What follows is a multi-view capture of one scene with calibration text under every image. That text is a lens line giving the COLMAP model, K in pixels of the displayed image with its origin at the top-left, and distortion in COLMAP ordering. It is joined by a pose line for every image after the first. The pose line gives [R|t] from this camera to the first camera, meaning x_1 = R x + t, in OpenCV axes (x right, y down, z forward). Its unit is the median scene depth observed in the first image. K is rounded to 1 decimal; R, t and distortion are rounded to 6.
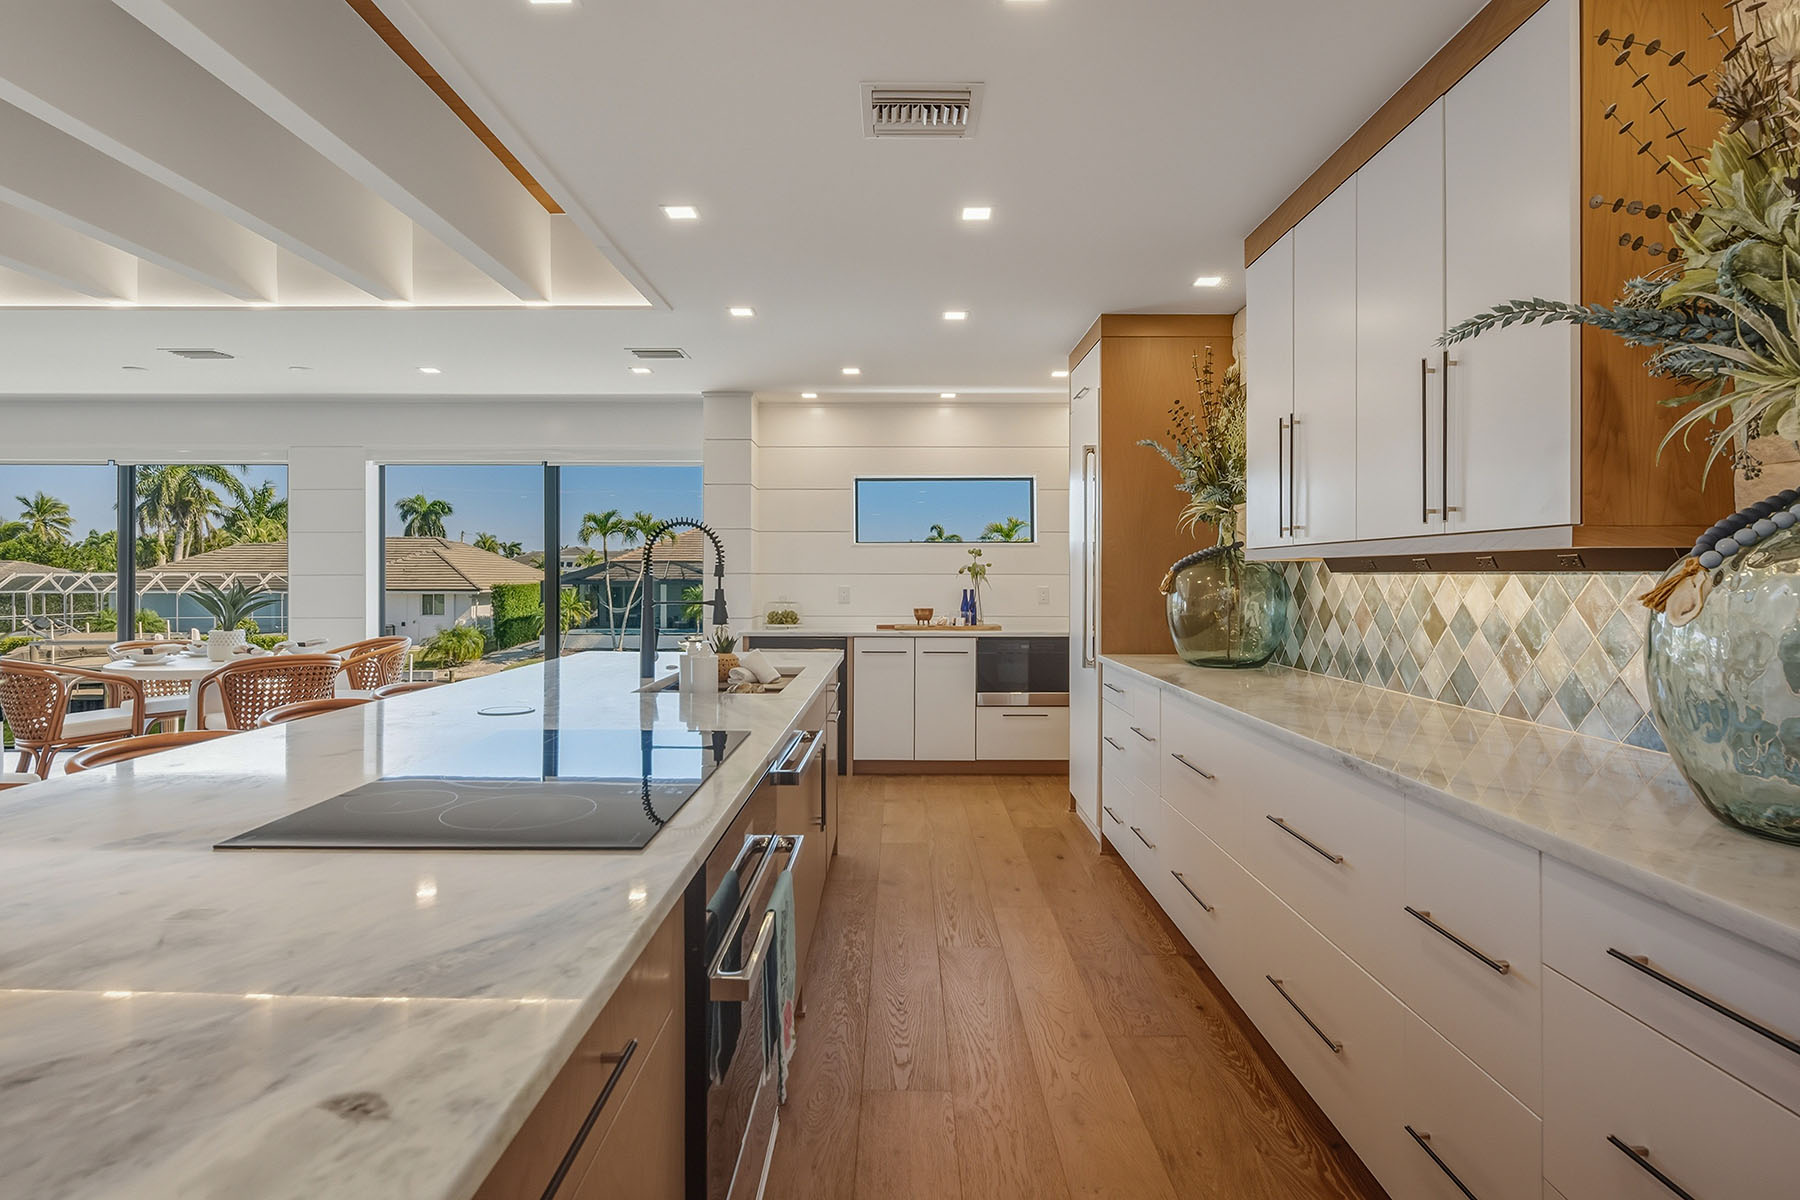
lens RADIAL K [[983.5, 0, 900.9], [0, 983.5, 574.0], [0, 0, 1]] dist [-0.001886, -0.001037]
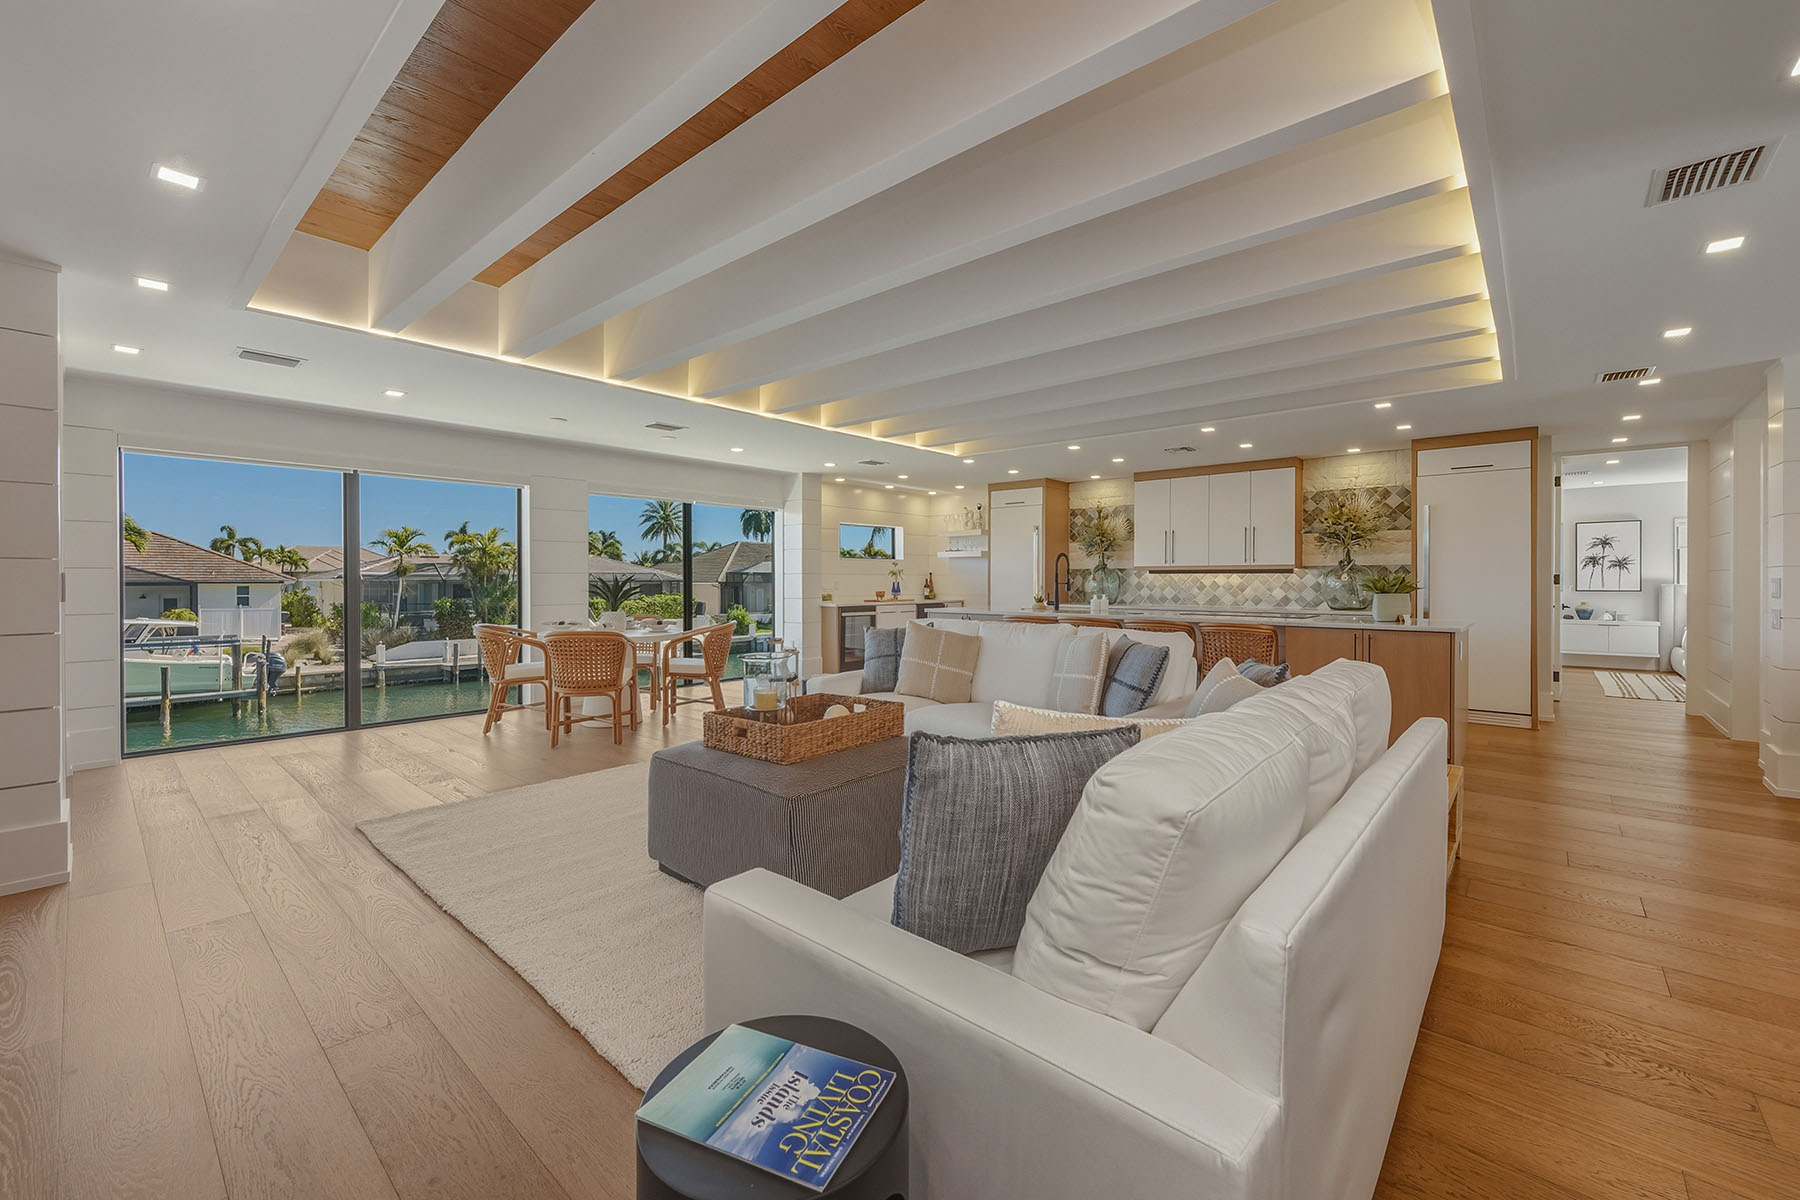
lens RADIAL K [[725.8, 0, 902.4], [0, 725.8, 584.9], [0, 0, 1]] dist [0.000581, -0.000114]
pose [[0.656199, -0.006244, 0.754562, -1.056853], [-0.001989, 0.999948, 0.010003, 0.007259], [-0.754585, -0.008065, 0.656153, -0.007734]]
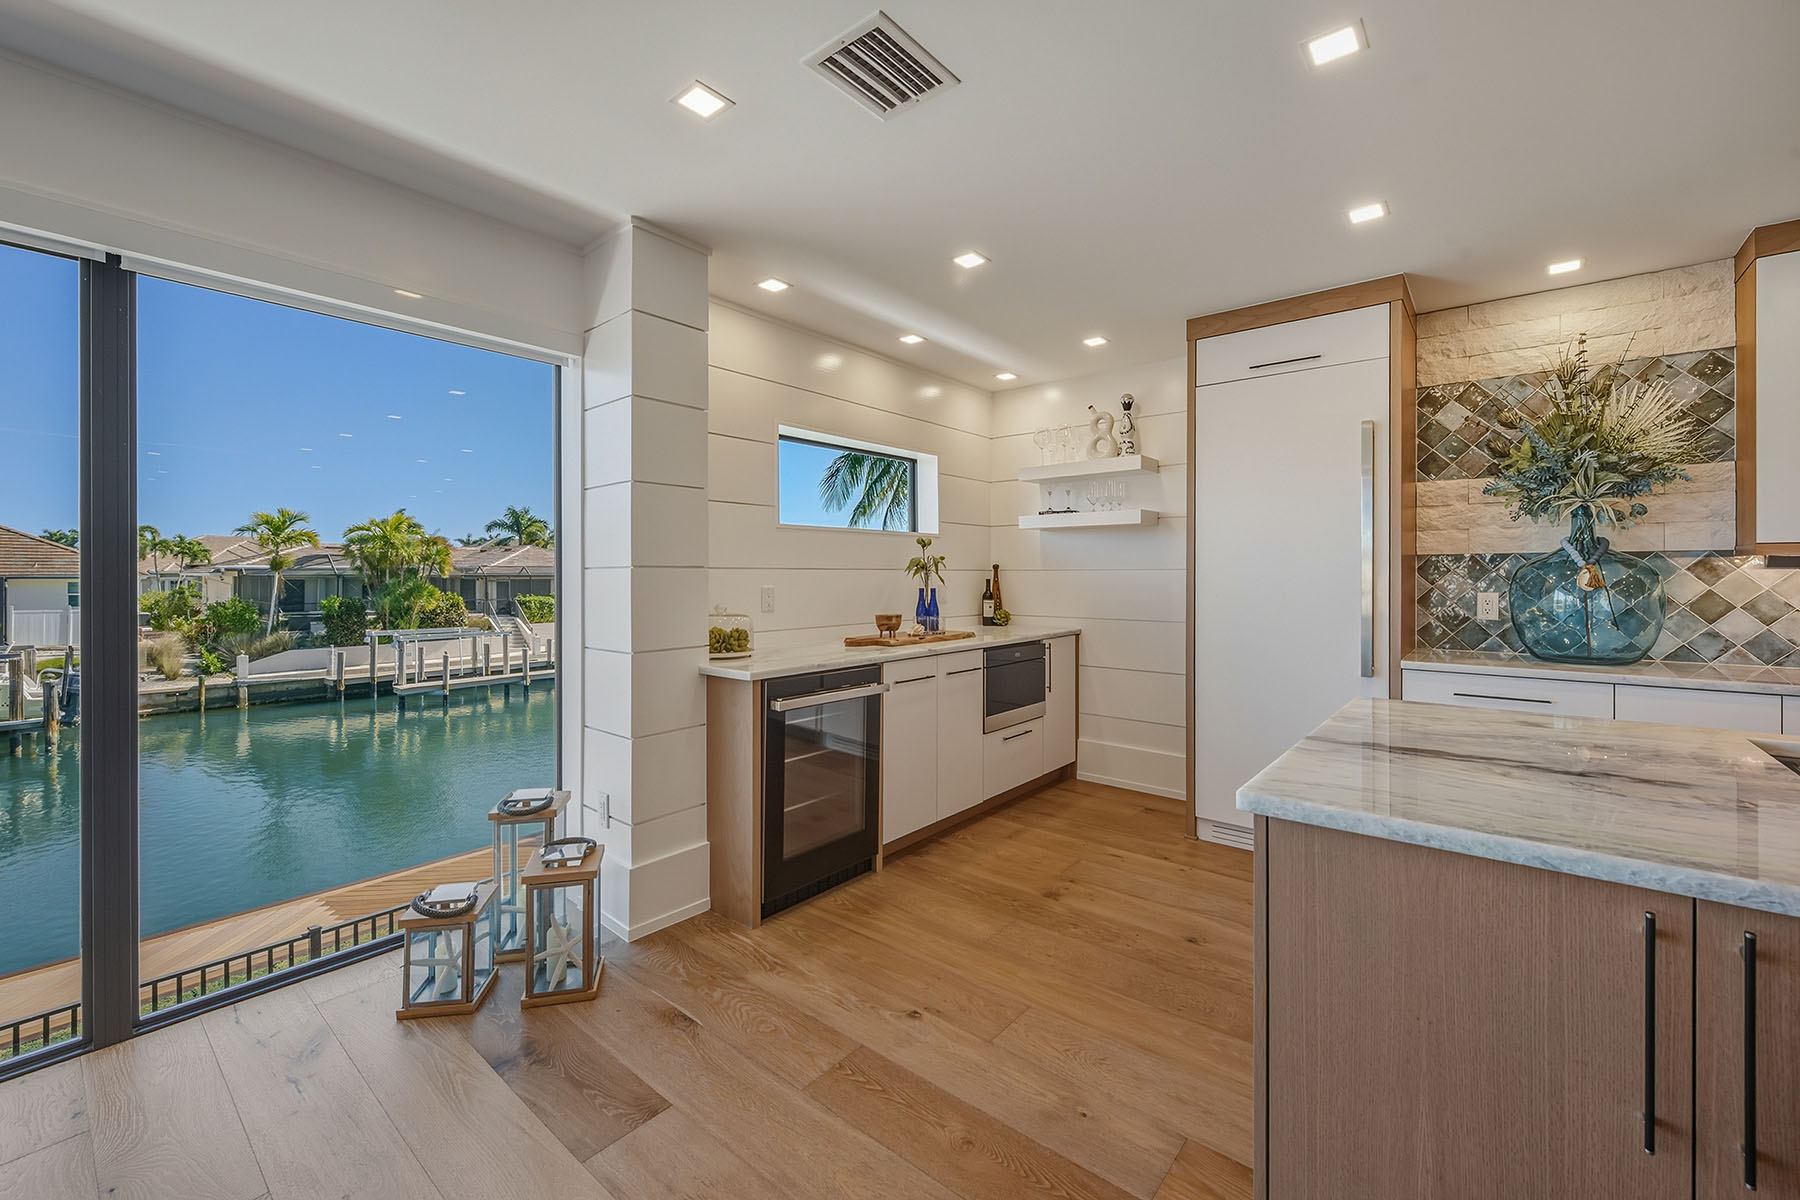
lens RADIAL K [[735.5, 0, 901.3], [0, 735.5, 572.6], [0, 0, 1]] dist [-0.000342, 0.000042]
pose [[0.633481, -0.000507, 0.773758, -0.400968], [-0.001783, 0.999996, 0.002115, 0.002090], [-0.773756, -0.002720, 0.633478, 0.631614]]
